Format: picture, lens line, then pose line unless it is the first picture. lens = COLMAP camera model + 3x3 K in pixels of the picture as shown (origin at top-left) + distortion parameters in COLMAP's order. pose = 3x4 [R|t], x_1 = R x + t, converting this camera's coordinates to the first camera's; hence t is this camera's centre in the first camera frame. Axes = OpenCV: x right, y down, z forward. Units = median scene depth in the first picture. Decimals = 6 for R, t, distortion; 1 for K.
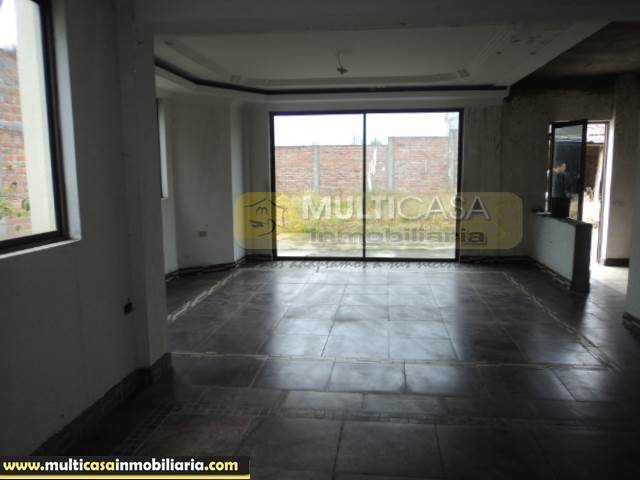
lens RADIAL K [[538.3, 0, 319.1], [0, 538.3, 241.1], [0, 0, 1]] dist [-0.009916, -0.004256]
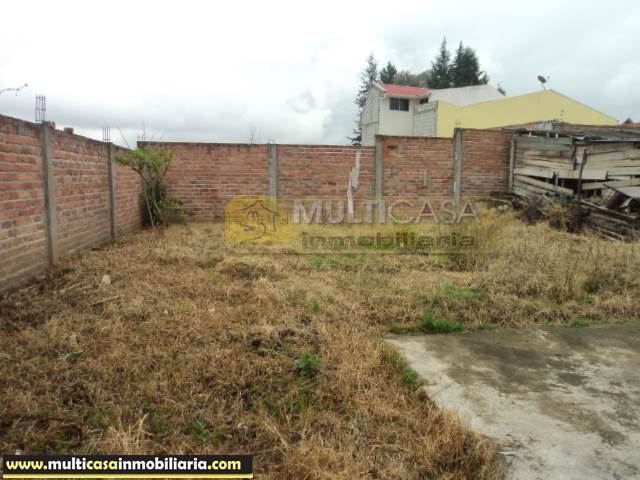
lens RADIAL K [[538.3, 0, 321.5], [0, 538.3, 239.5], [0, 0, 1]] dist [-0.009916, -0.004256]
pose [[0.994496, 0.011770, 0.104114, -0.014278], [-0.011526, 0.999929, -0.002946, -0.054843], [-0.104141, 0.001730, 0.994561, 0.310973]]
